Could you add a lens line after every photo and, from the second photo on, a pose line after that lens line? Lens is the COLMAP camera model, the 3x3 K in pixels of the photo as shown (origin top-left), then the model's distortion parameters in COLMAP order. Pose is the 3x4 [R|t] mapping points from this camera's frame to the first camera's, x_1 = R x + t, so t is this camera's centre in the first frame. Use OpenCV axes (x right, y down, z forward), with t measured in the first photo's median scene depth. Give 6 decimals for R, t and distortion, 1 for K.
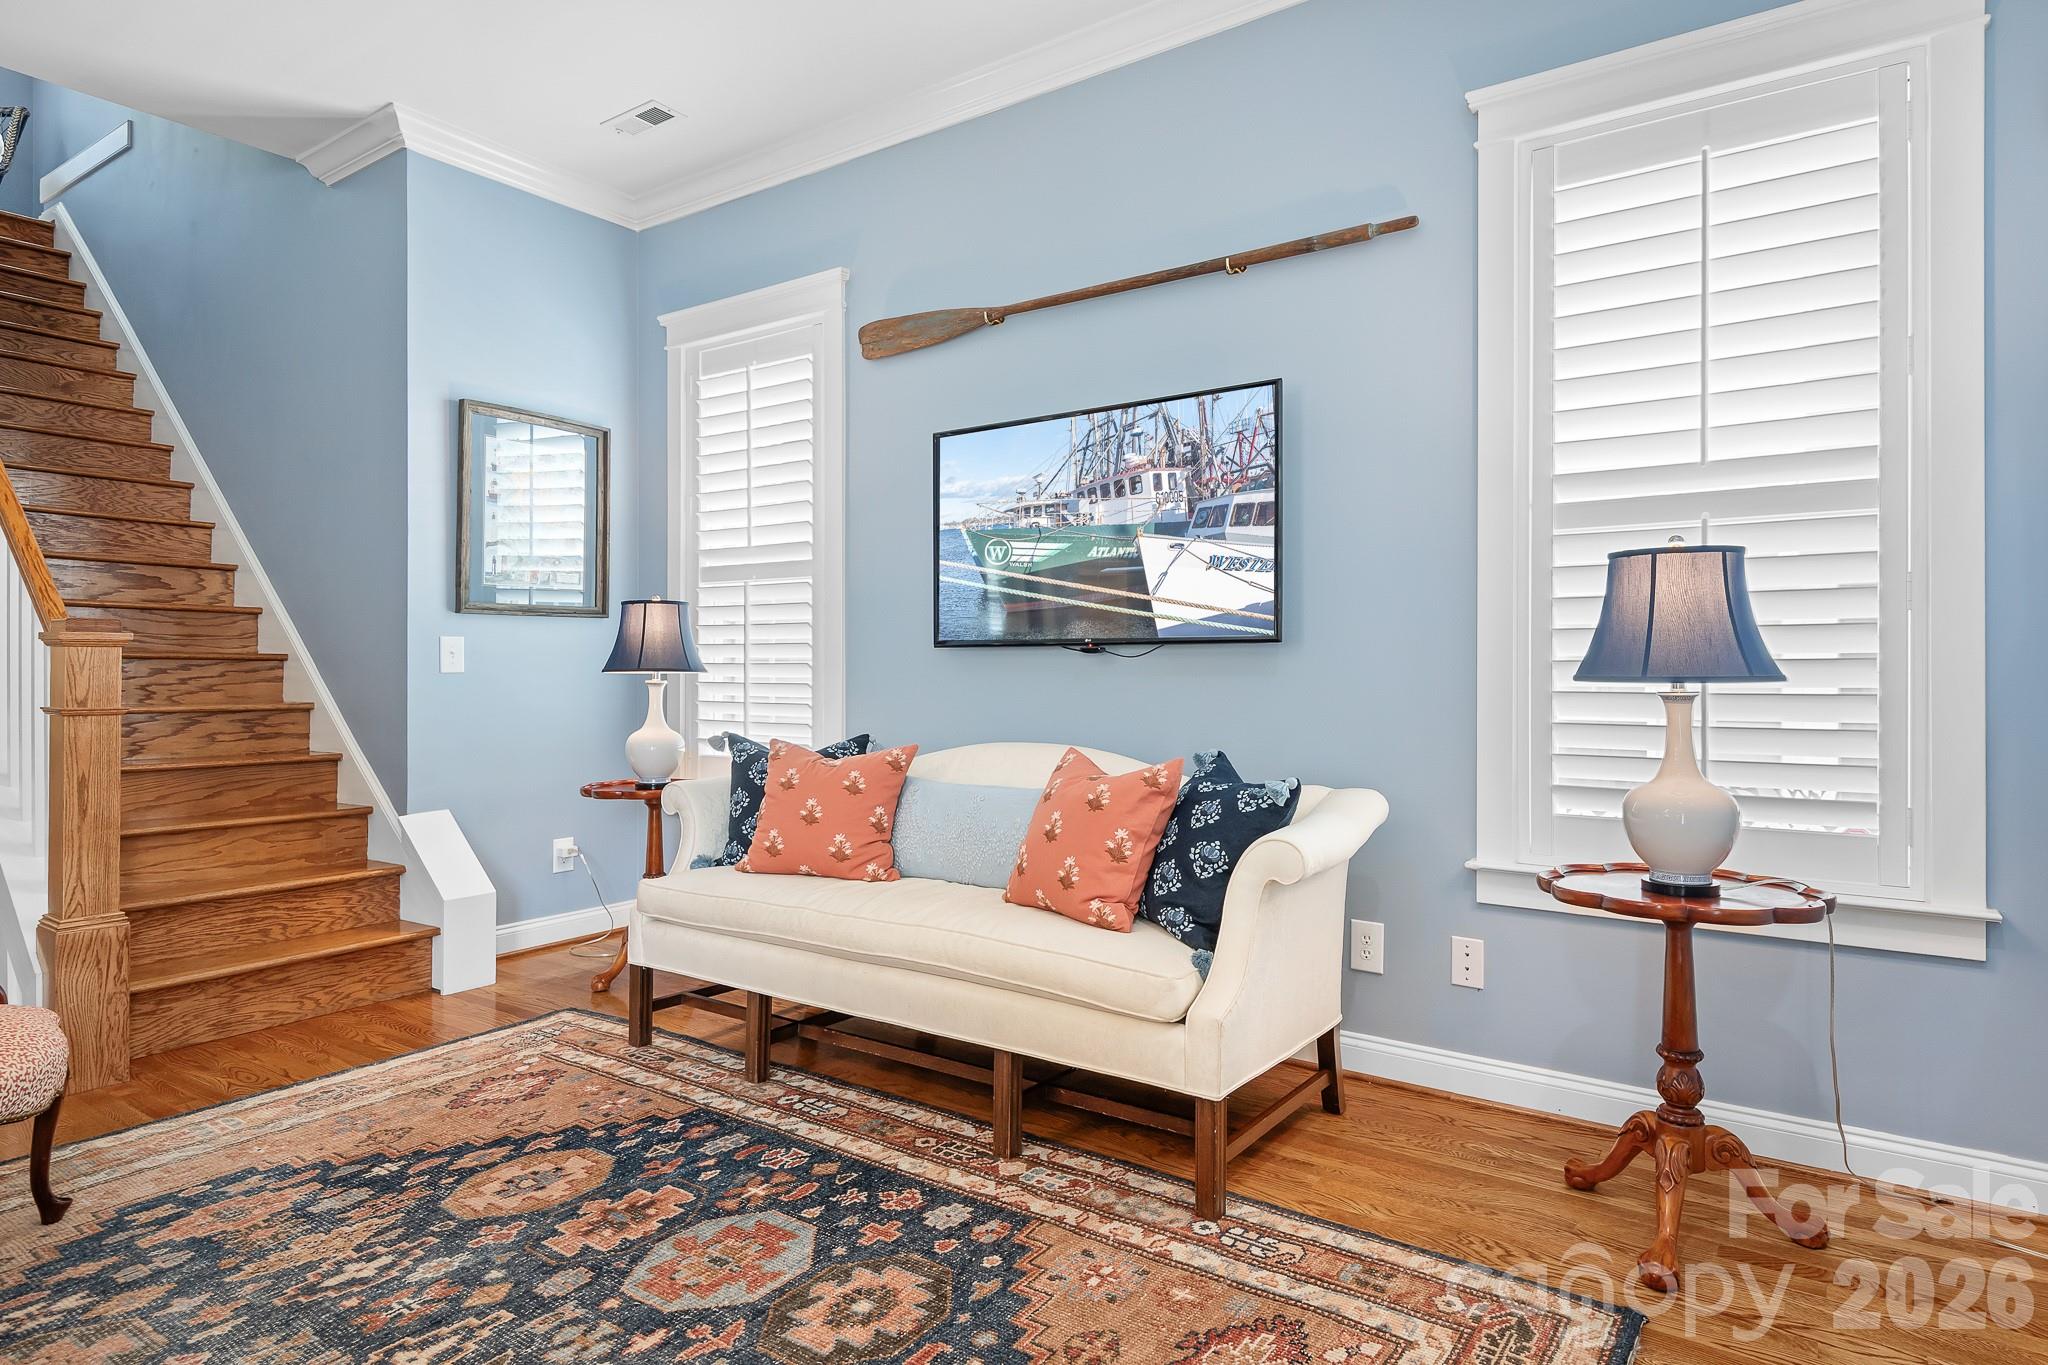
lens RADIAL K [[1147.0, 0, 1026.0], [0, 1147.0, 660.2], [0, 0, 1]] dist [0.021567, -0.005113]
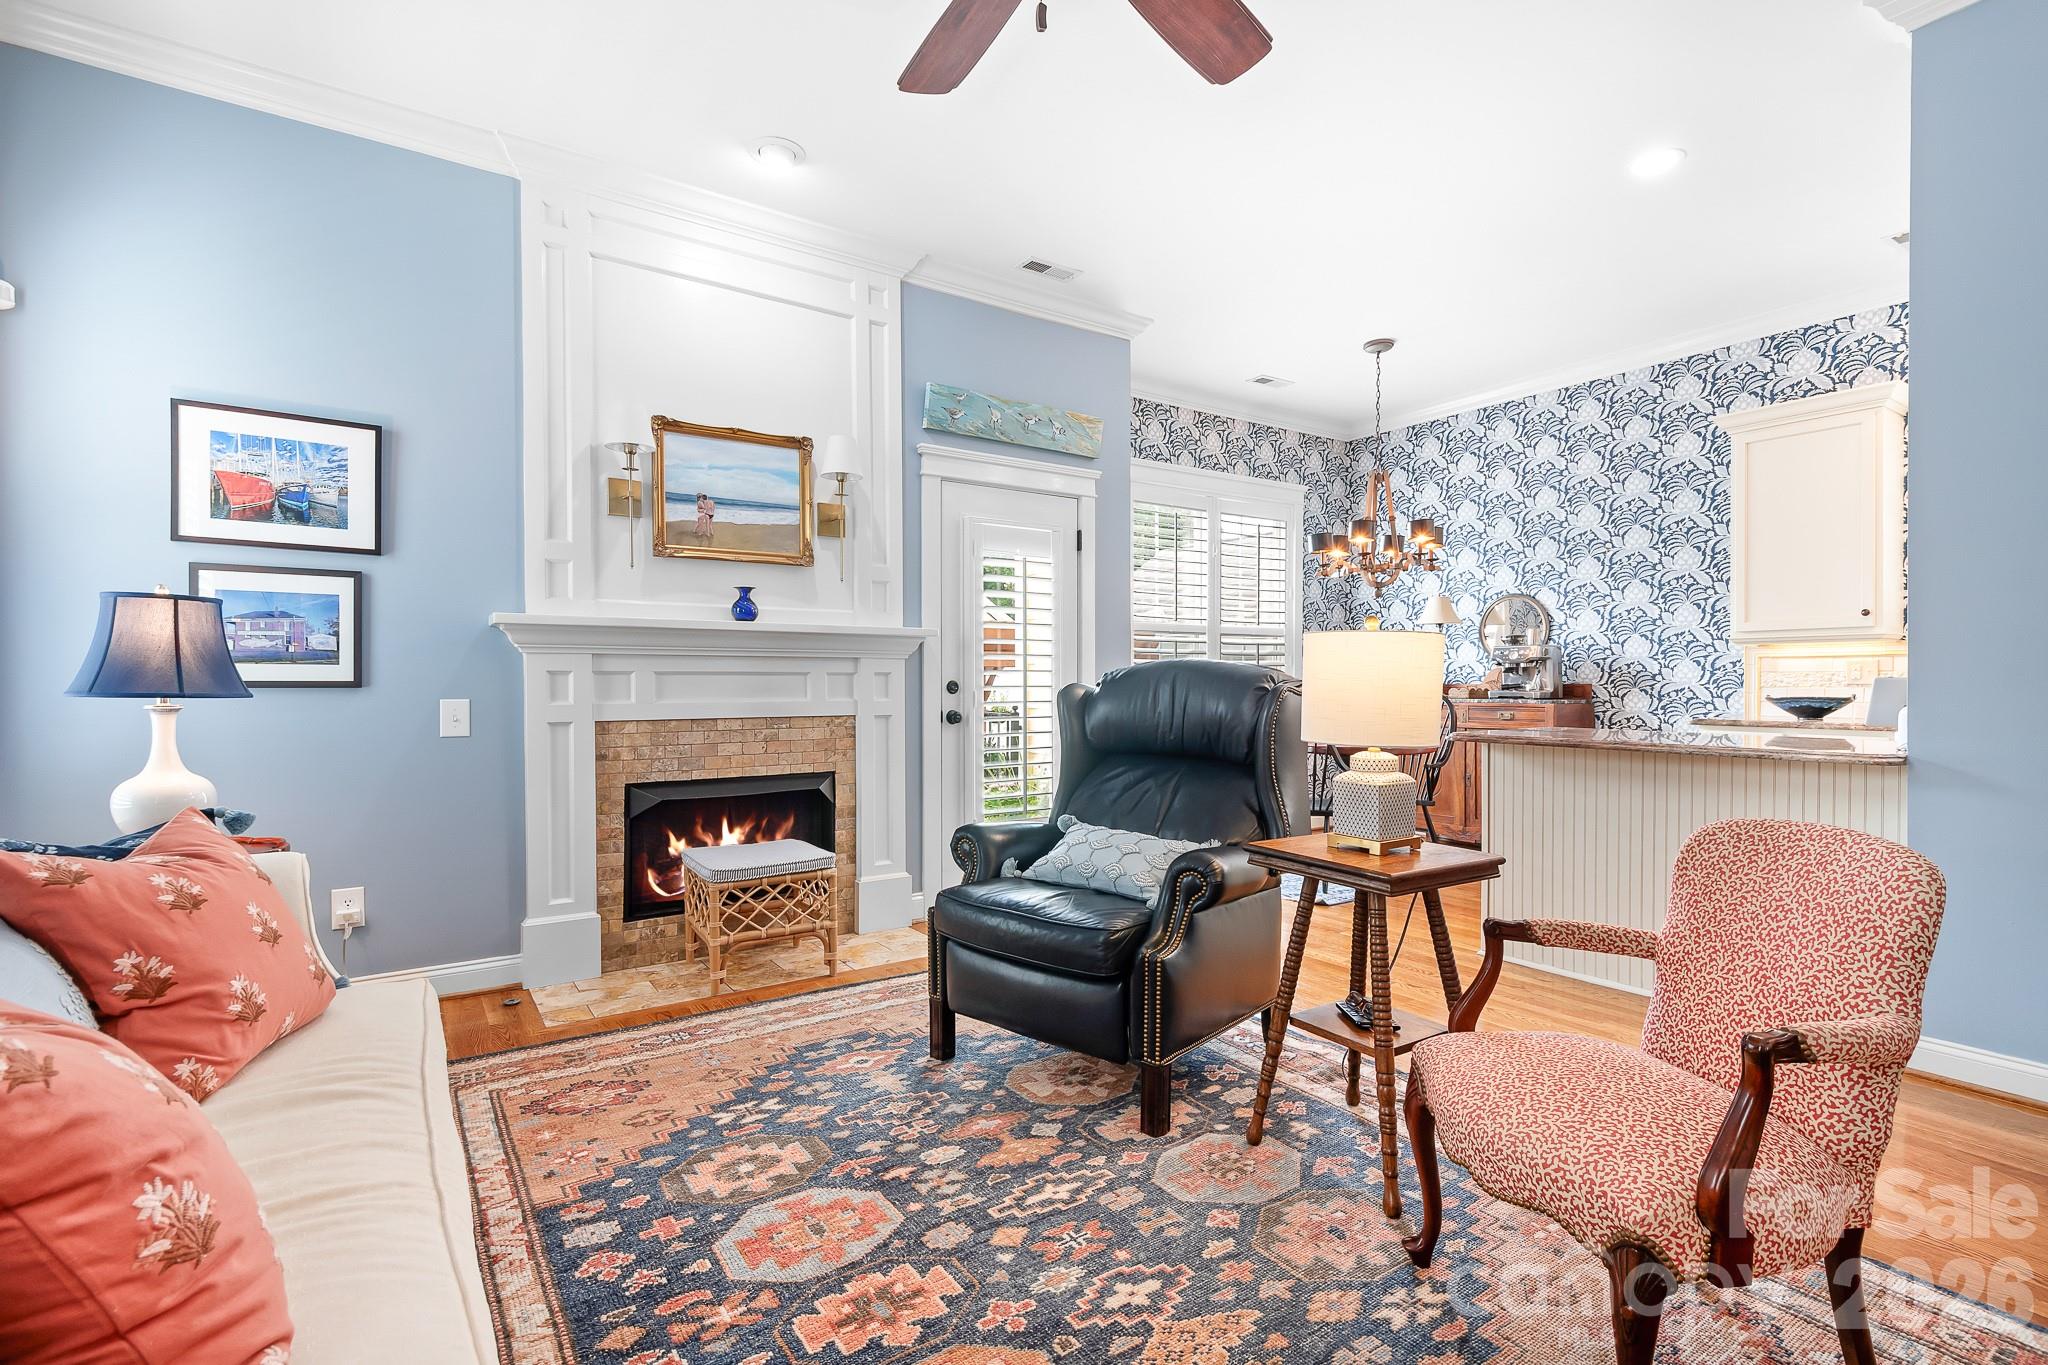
lens RADIAL K [[990.7, 0, 1030.8], [0, 990.7, 687.8], [0, 0, 1]] dist [0.015422, -0.003962]
pose [[-0.934950, 0.003194, 0.354766, -0.545957], [0.003868, 0.999992, 0.001192, 0.006513], [-0.354759, 0.002486, -0.934954, 1.248602]]
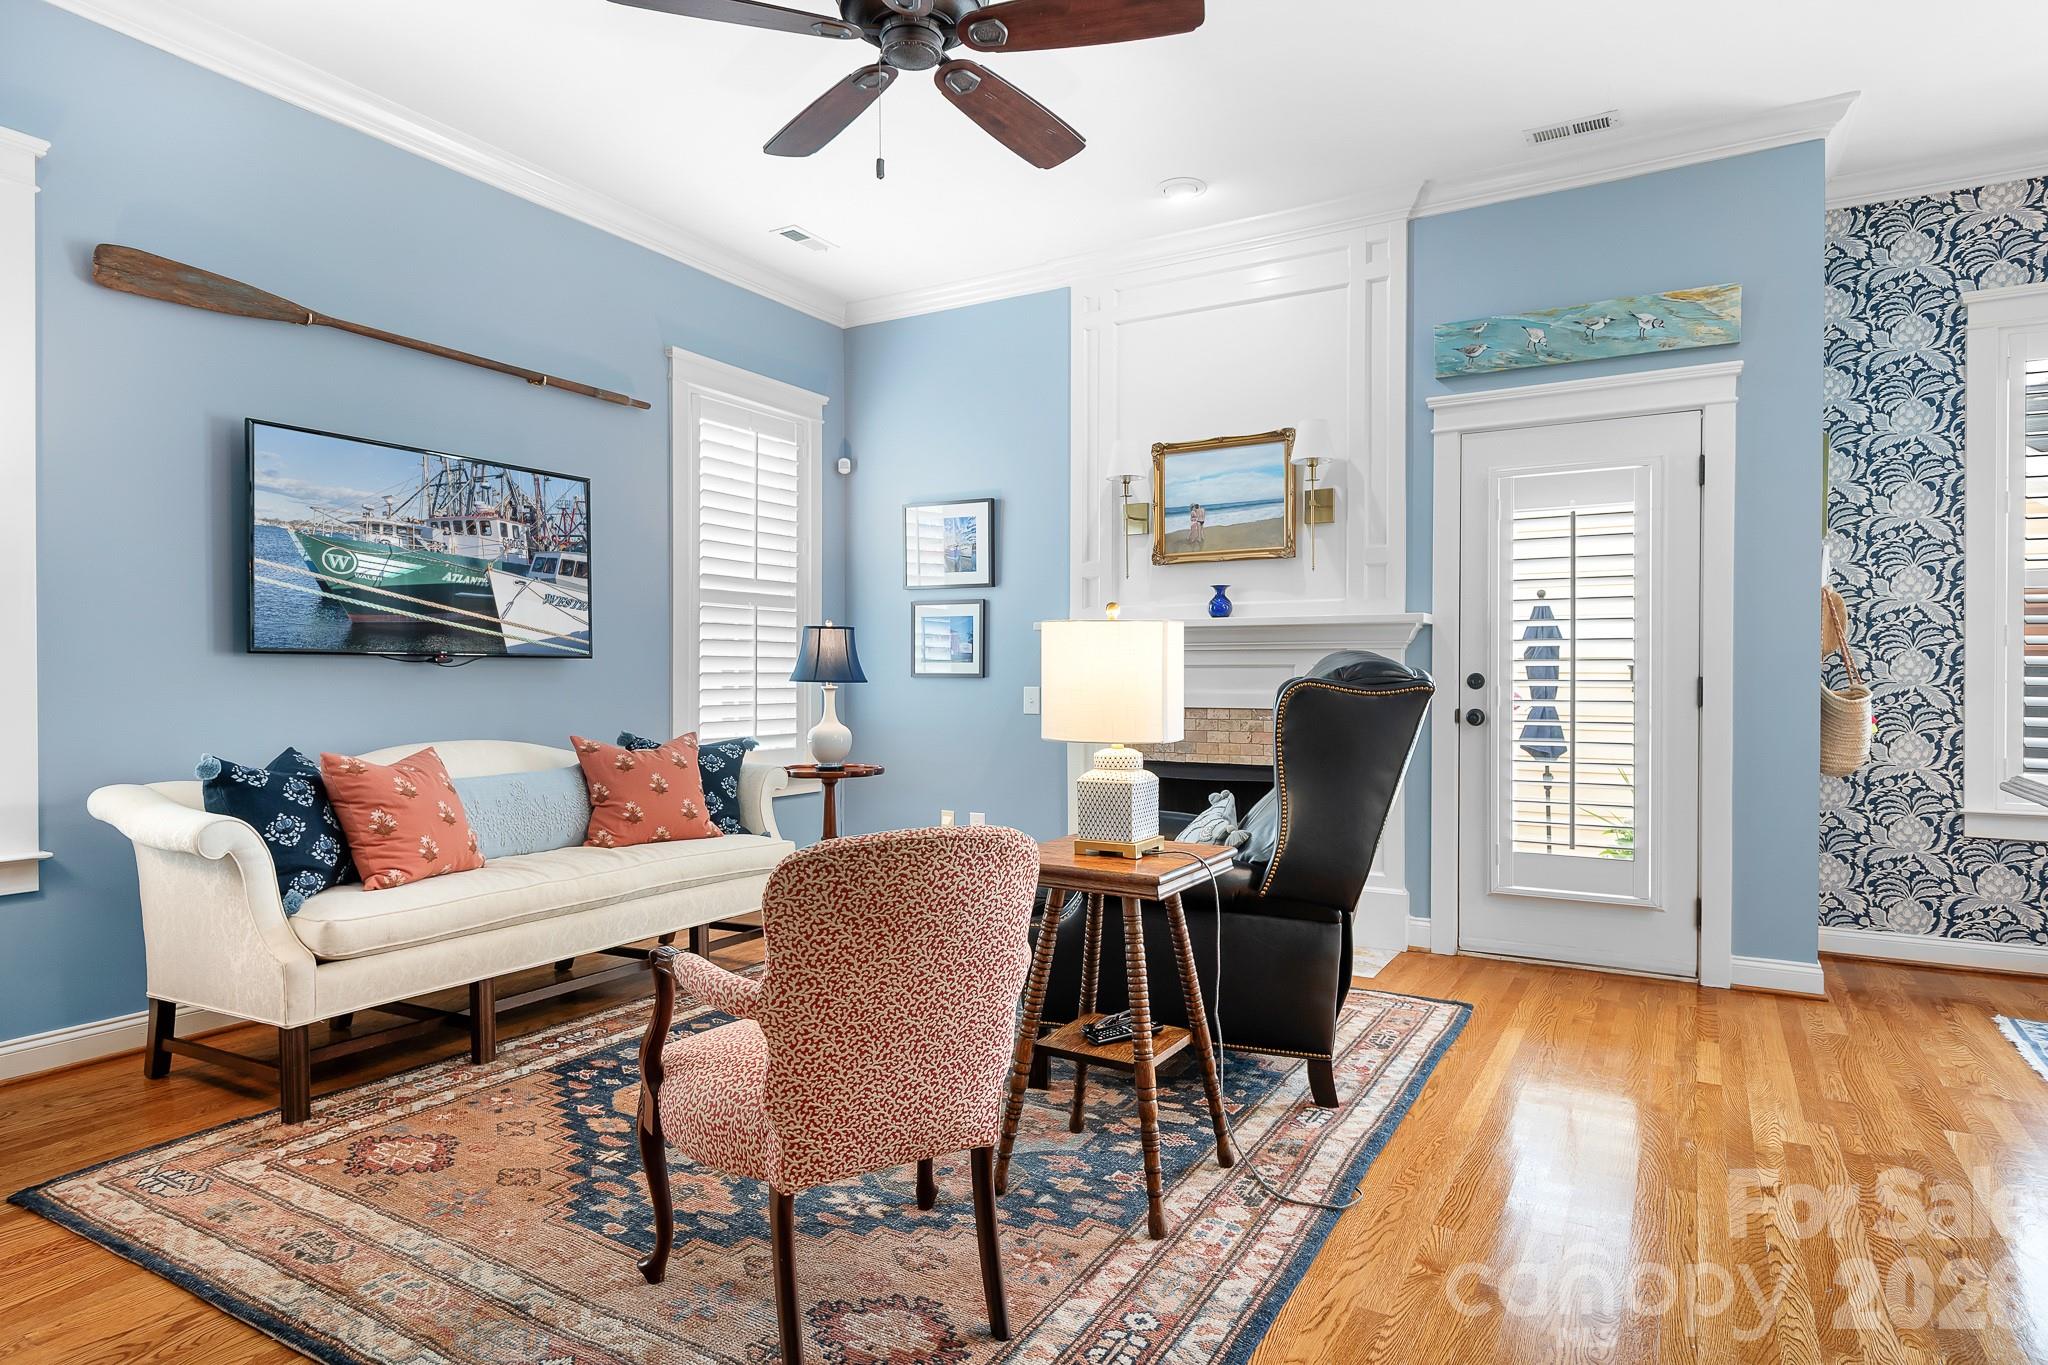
lens RADIAL K [[1147.0, 0, 960.2], [0, 1147.0, 694.3], [0, 0, 1]] dist [0.021567, -0.005113]
pose [[-0.040860, -0.010028, 0.999115, -1.311219], [-0.005400, 0.999937, 0.009816, 0.012915], [-0.999150, -0.004994, -0.040912, 0.605461]]
